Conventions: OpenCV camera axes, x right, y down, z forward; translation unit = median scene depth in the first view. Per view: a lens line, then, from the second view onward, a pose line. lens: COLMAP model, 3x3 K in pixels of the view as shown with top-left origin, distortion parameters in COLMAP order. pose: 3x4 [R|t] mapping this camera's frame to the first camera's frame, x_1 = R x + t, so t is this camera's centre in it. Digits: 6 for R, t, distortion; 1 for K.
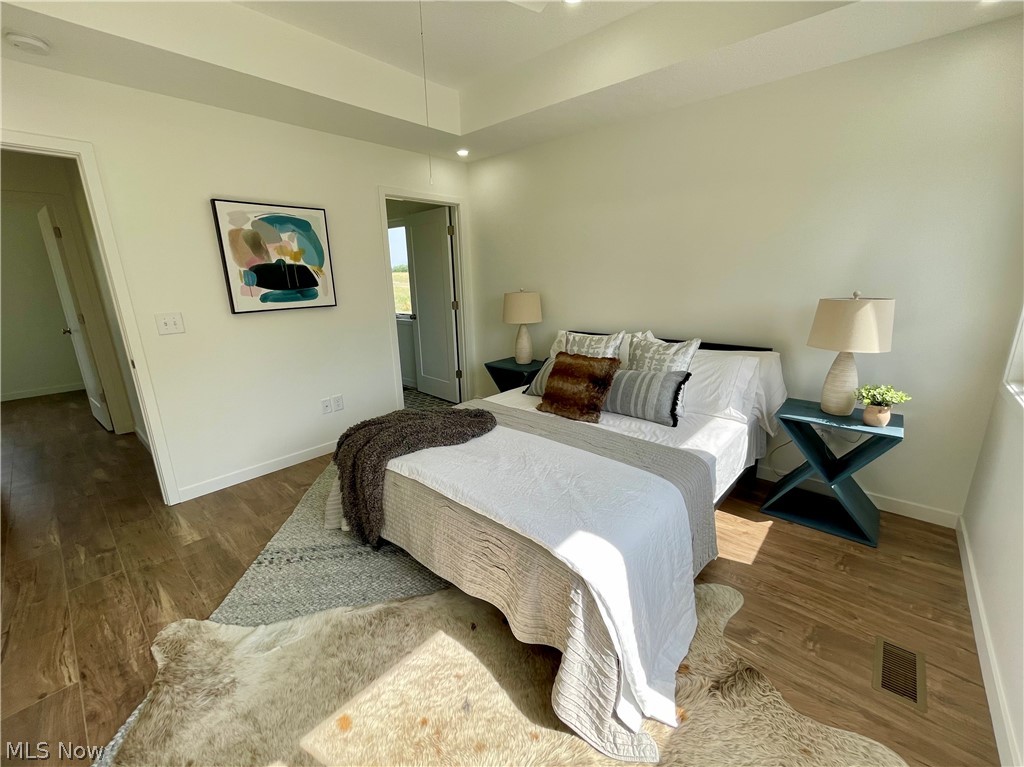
lens RADIAL K [[416.8, 0, 511.0], [0, 416.8, 382.7], [0, 0, 1]] dist [-0.000576, 0.001385]
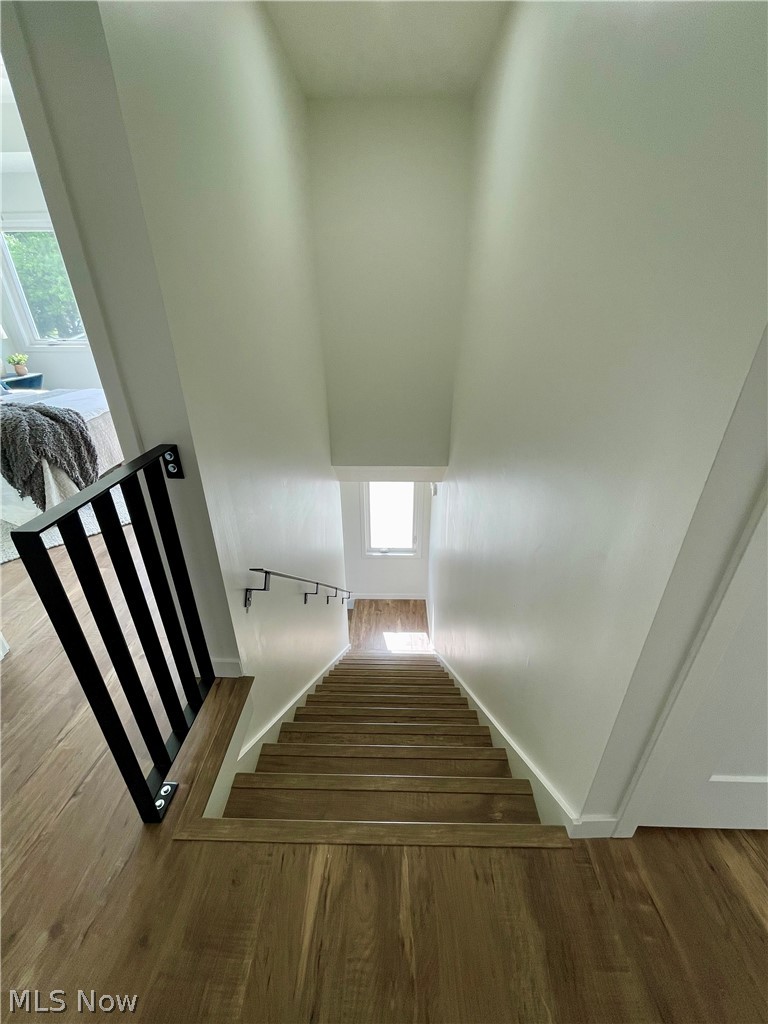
lens RADIAL K [[416.8, 0, 384.3], [0, 416.8, 512.5], [0, 0, 1]] dist [-0.000576, 0.001385]
pose [[-0.646457, -0.322153, 0.691600, -1.799508], [0.212129, 0.794844, 0.568528, -0.138795], [-0.732867, 0.514237, -0.445494, 0.871289]]
